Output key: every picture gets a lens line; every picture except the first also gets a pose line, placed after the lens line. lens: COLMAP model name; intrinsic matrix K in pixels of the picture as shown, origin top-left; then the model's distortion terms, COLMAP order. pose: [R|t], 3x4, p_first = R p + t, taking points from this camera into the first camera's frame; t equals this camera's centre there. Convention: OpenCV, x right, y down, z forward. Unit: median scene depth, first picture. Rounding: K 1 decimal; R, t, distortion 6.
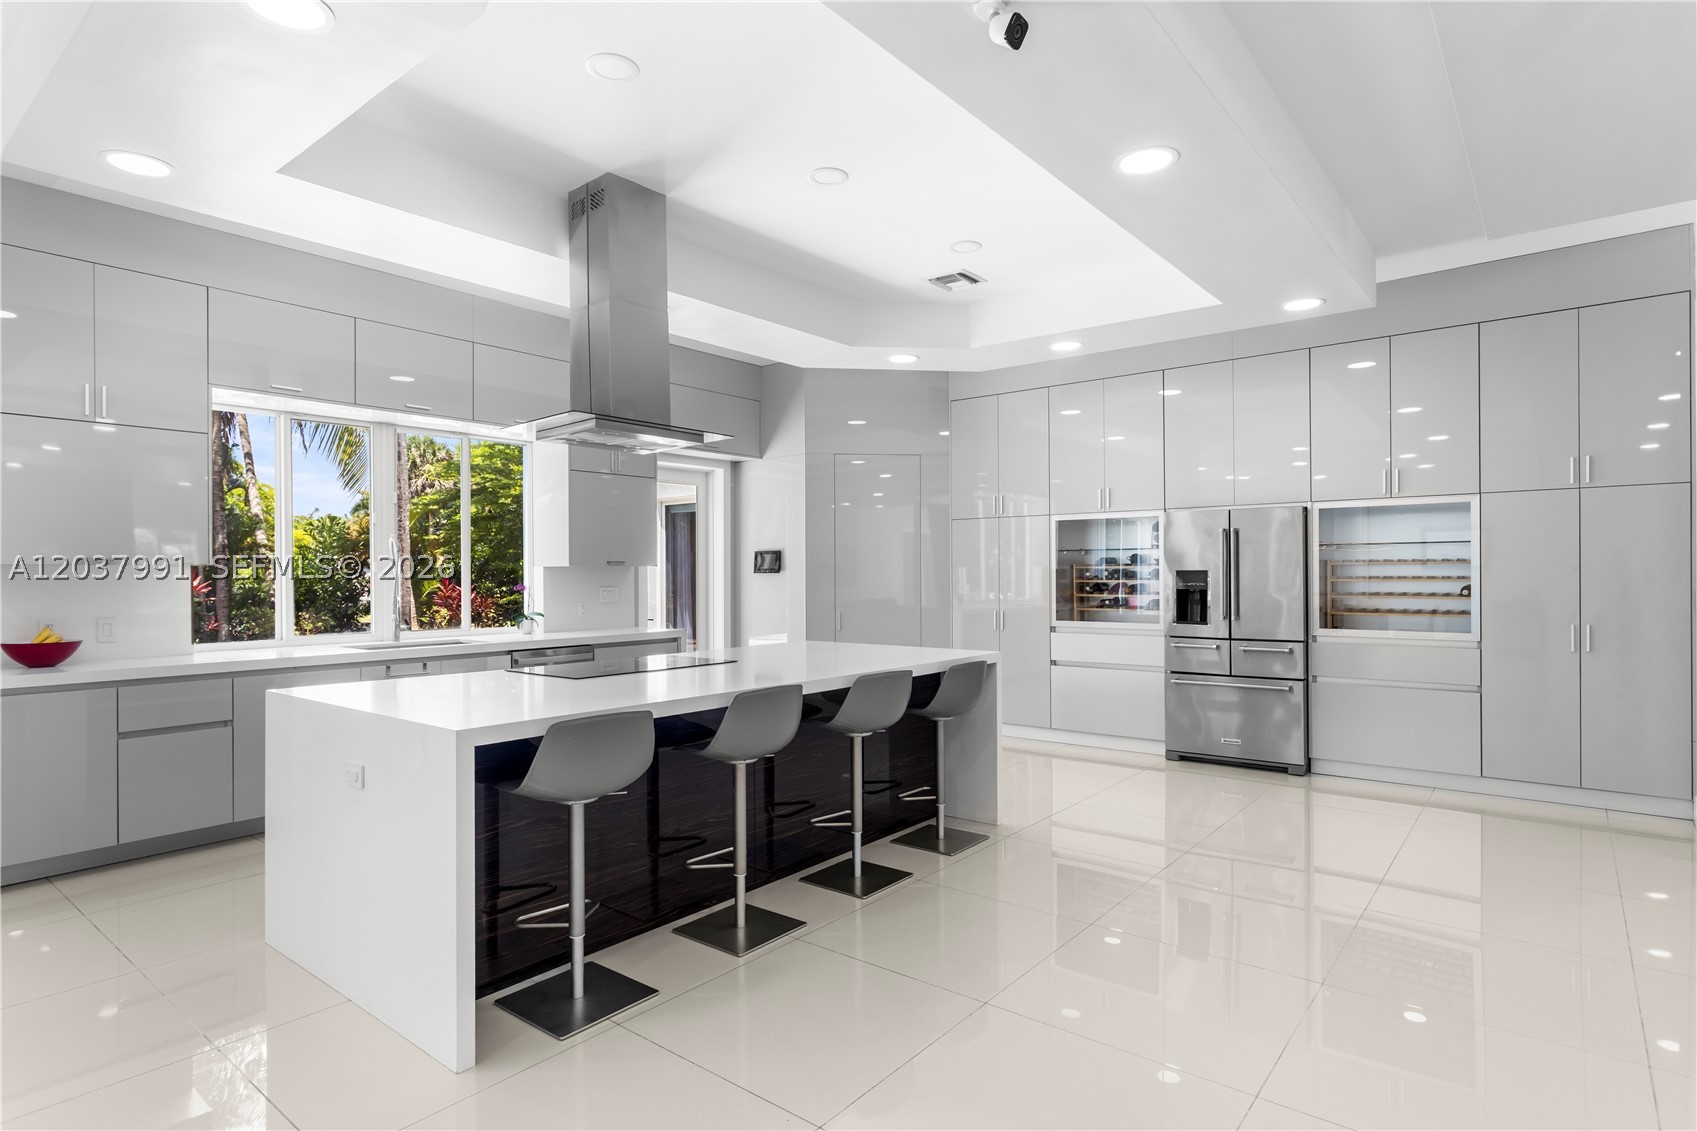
lens RADIAL K [[935.6, 0, 888.8], [0, 935.6, 571.5], [0, 0, 1]] dist [0.011090, 0.001501]
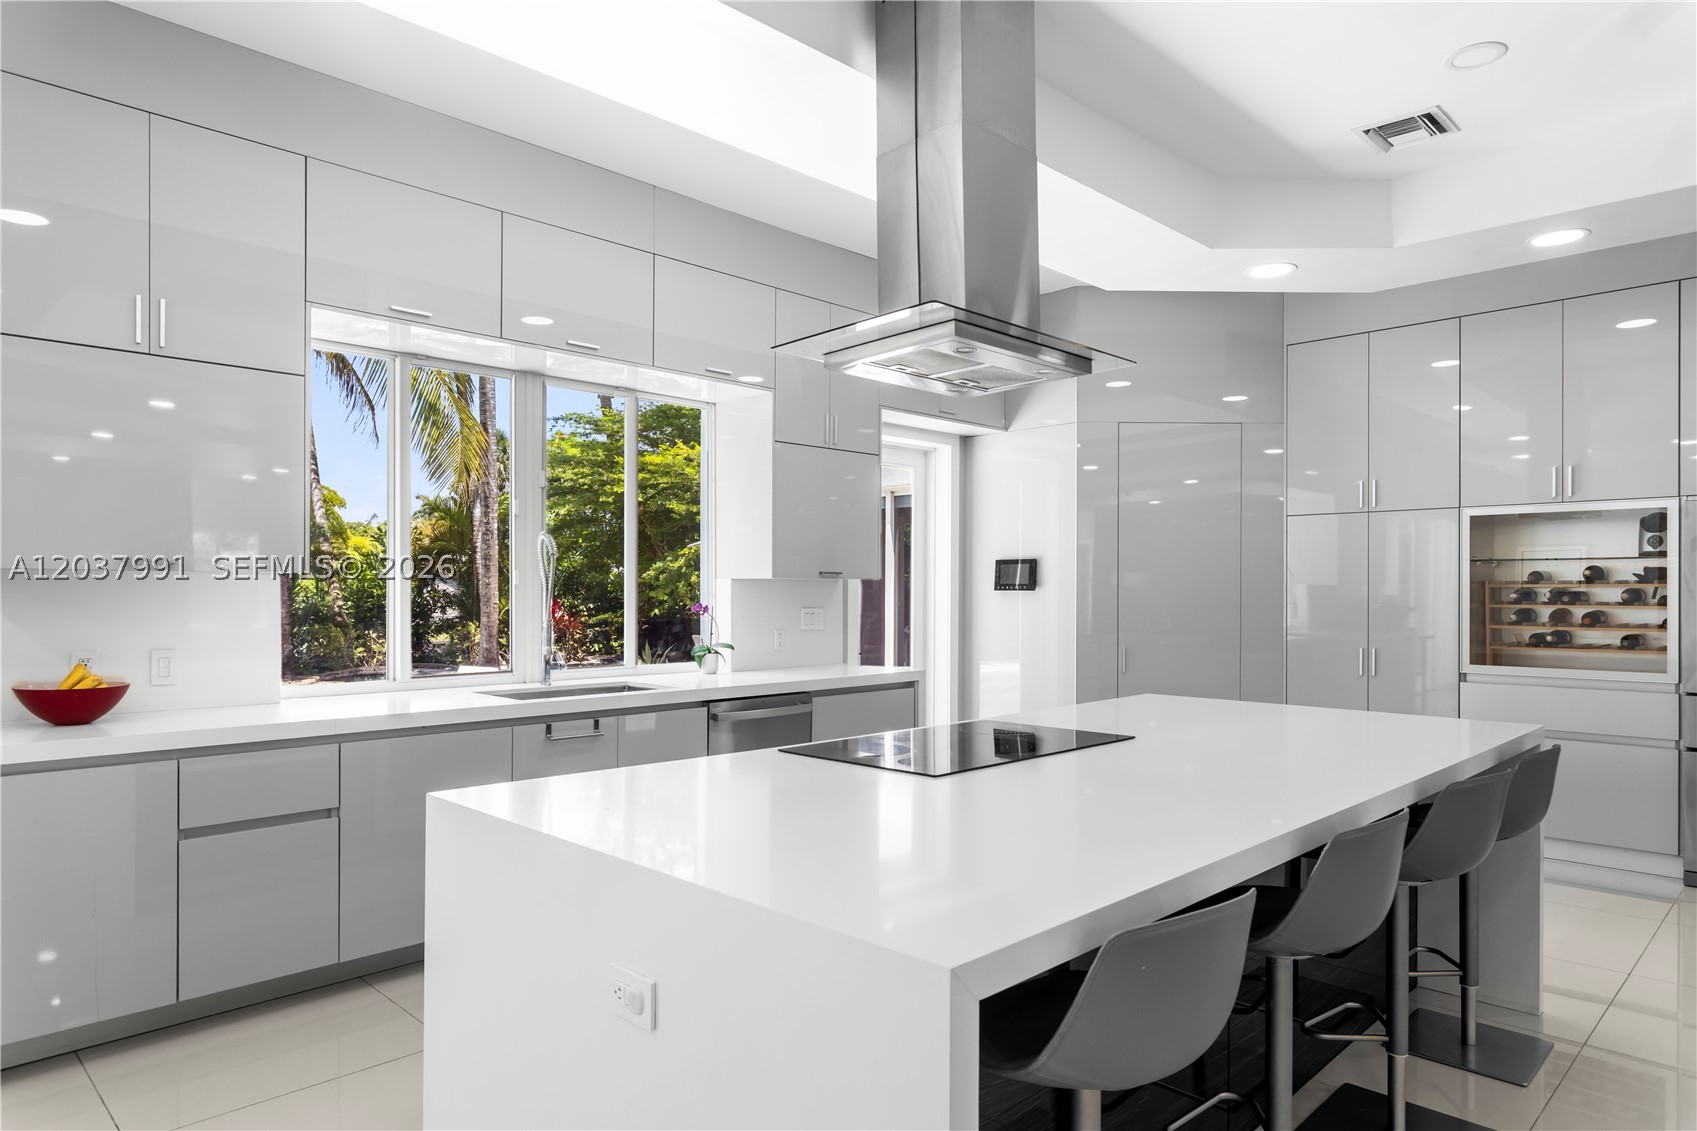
lens RADIAL K [[1036.2, 0, 862.1], [0, 1036.2, 587.6], [0, 0, 1]] dist [0.014642, -0.006636]
pose [[0.995313, 0.008074, -0.096369, -0.210794], [-0.008098, 0.999967, 0.000143, 0.000700], [0.096367, 0.000638, 0.995346, 0.248699]]
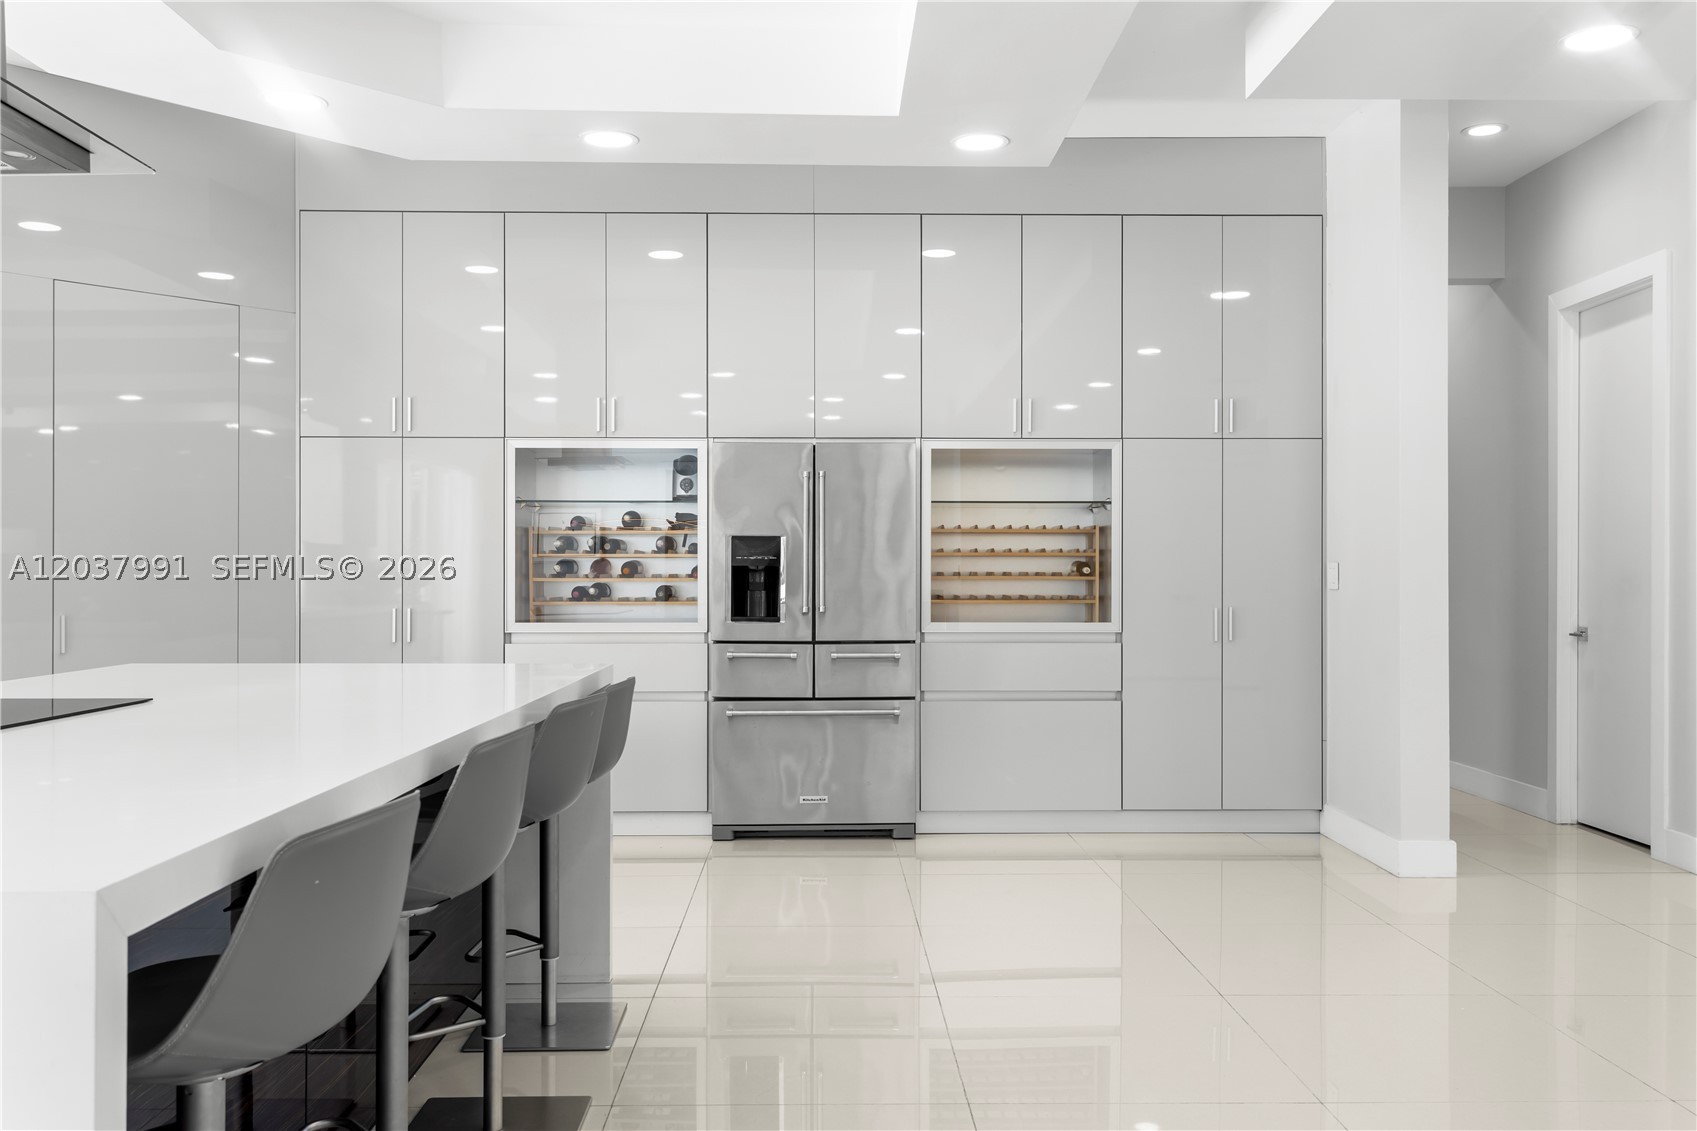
lens RADIAL K [[1418.4, 0, 856.2], [0, 1418.4, 566.7], [0, 0, 1]] dist [0.006033, 0.019417]
pose [[0.766550, 0.006392, 0.642152, -0.251054], [-0.004427, 0.999979, -0.004670, 0.024779], [-0.642169, 0.000737, 0.766563, 0.233395]]
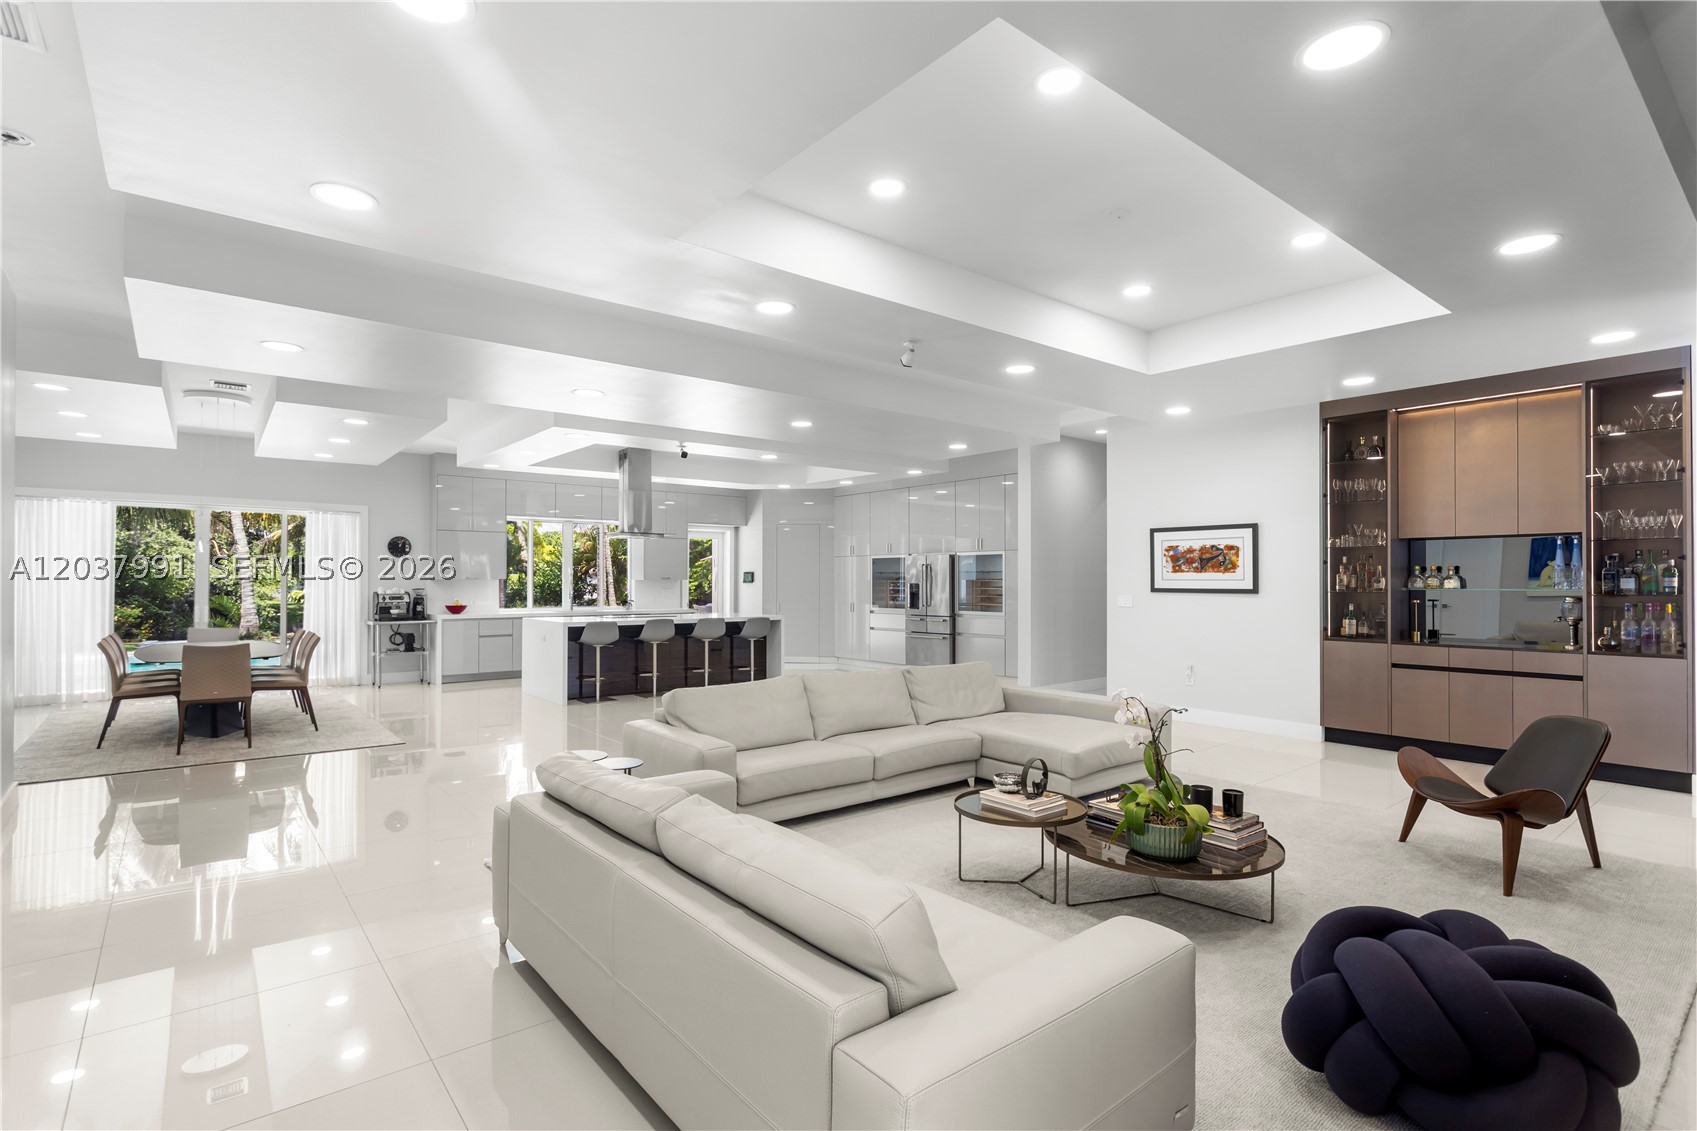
lens RADIAL K [[831.5, 0, 854.7], [0, 831.5, 567.5], [0, 0, 1]] dist [-0.004158, 0.000506]
pose [[0.977907, 0.000102, -0.209041, 0.575090], [-0.003188, 0.999891, -0.014423, -0.008776], [0.209017, 0.014771, 0.977800, -0.853218]]
